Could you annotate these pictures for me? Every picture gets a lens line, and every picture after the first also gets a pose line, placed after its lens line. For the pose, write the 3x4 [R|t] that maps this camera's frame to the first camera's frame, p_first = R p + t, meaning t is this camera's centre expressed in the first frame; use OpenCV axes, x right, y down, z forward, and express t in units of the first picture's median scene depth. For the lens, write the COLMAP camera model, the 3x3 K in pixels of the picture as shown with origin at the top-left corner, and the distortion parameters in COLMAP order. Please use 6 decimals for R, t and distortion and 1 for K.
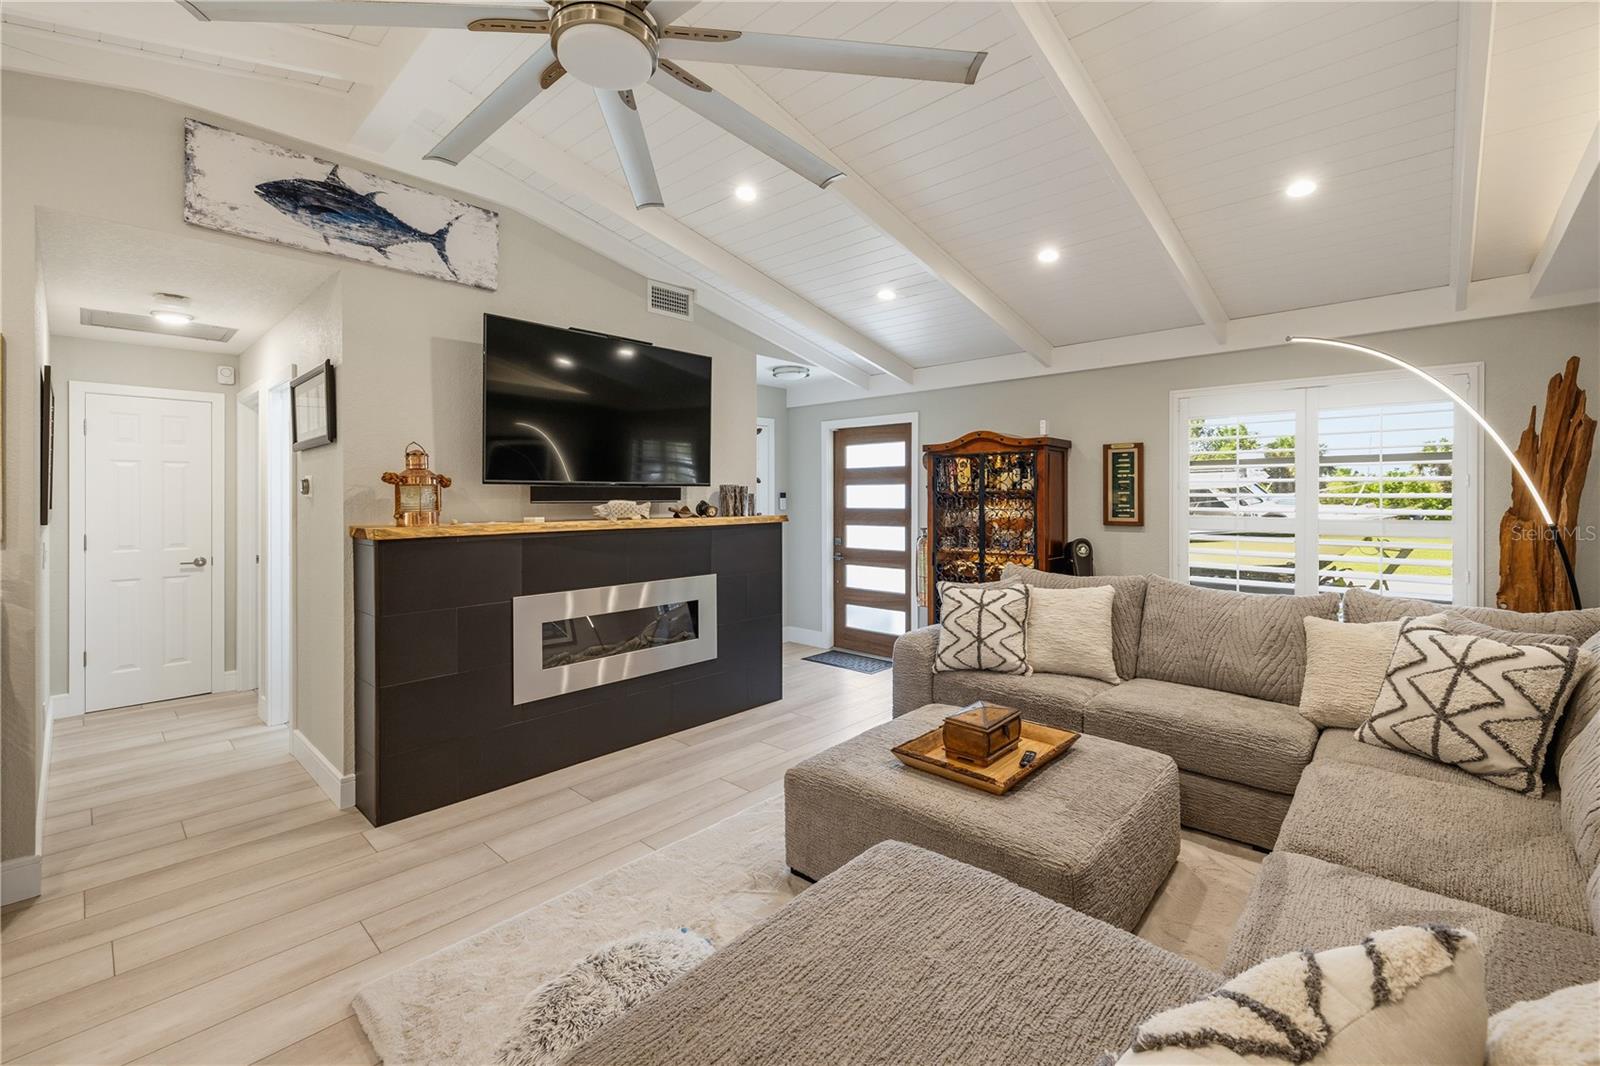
lens RADIAL K [[670.9, 0, 798.5], [0, 670.9, 503.0], [0, 0, 1]] dist [0.000503, 0.000395]
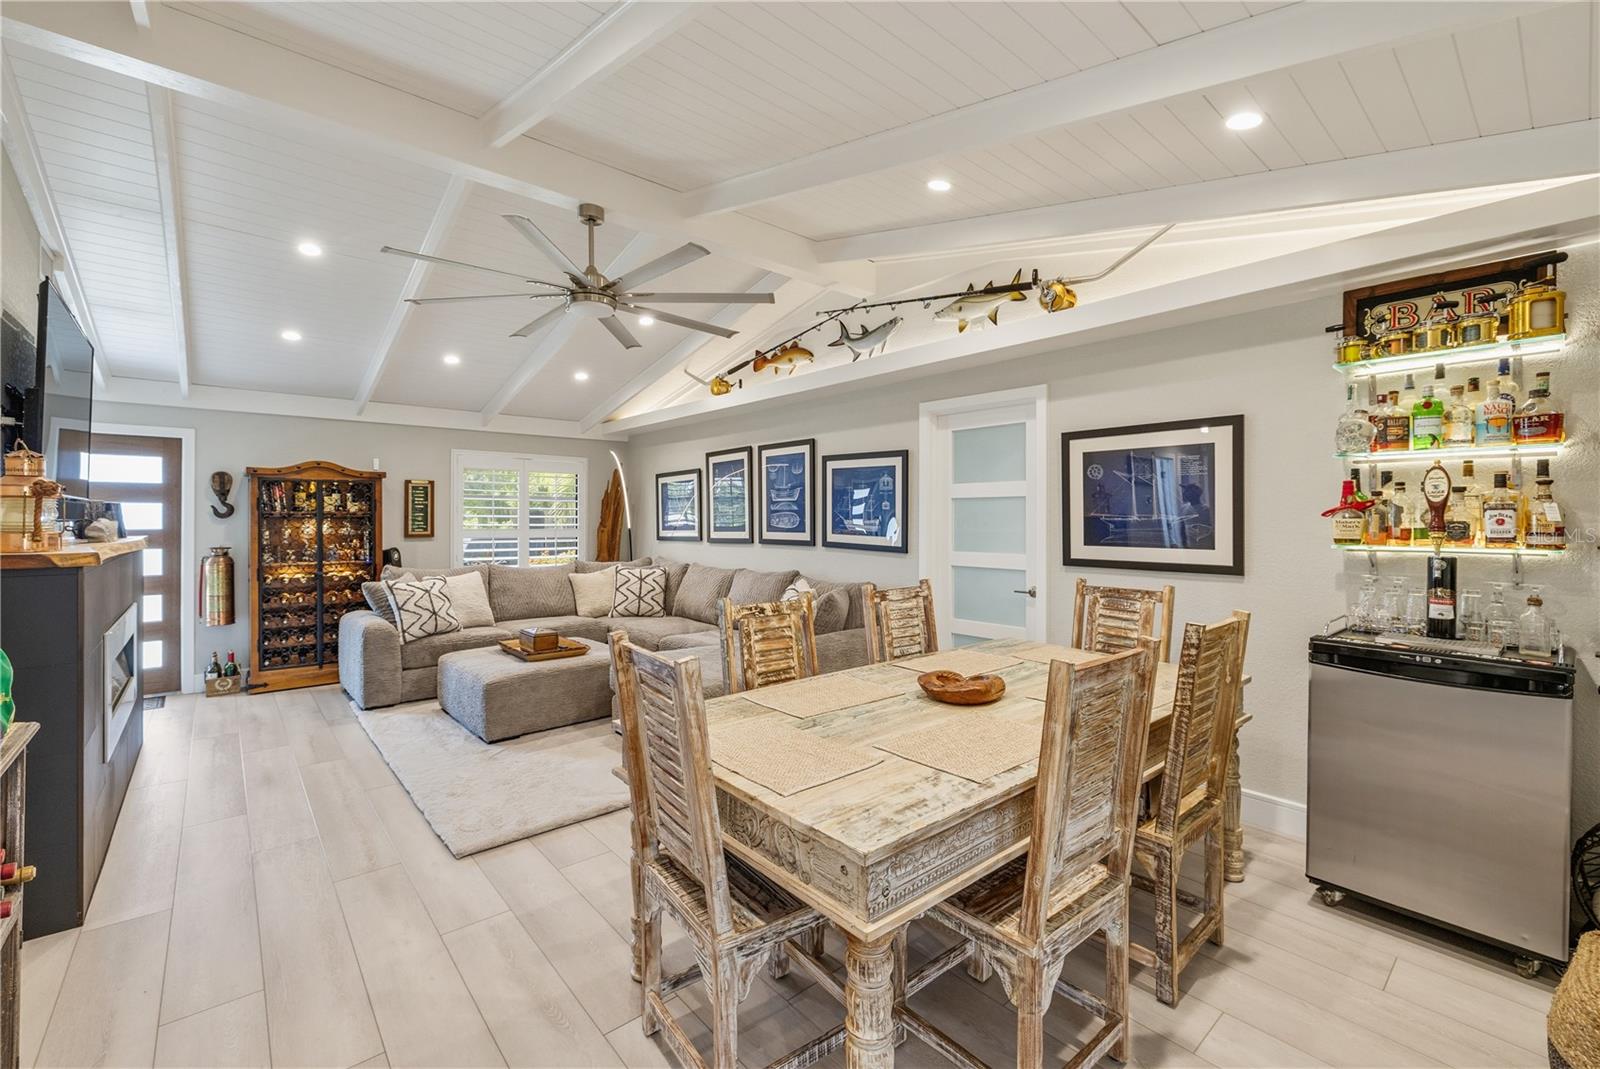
lens RADIAL K [[670.9, 0, 797.7], [0, 670.9, 519.6], [0, 0, 1]] dist [0.000503, 0.000395]
pose [[0.107428, -0.000223, 0.994213, -0.890544], [0.008447, 0.999964, -0.000689, 0.004348], [-0.994177, 0.008472, 0.107426, 0.039934]]
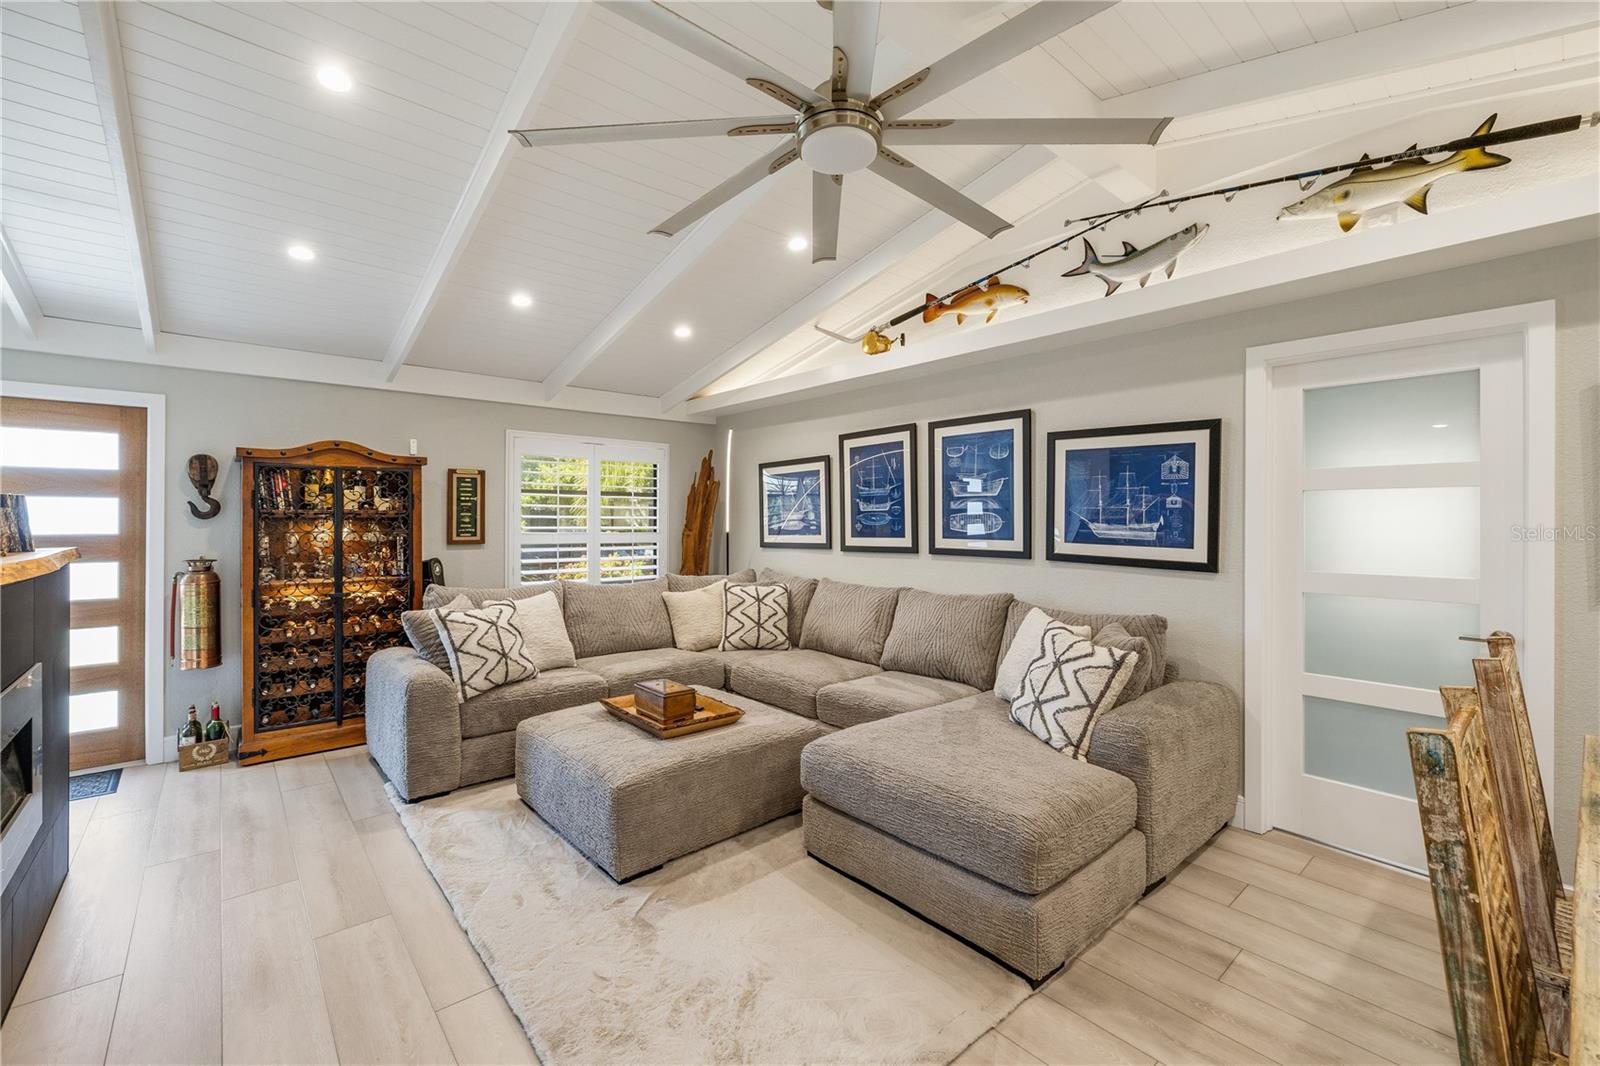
lens RADIAL K [[670.9, 0, 802.4], [0, 670.9, 521.8], [0, 0, 1]] dist [0.000503, 0.000395]
pose [[0.105813, -0.001465, 0.994385, -0.570139], [0.006751, 0.999977, 0.000754, 0.000421], [-0.994363, 0.006634, 0.105821, 0.348509]]
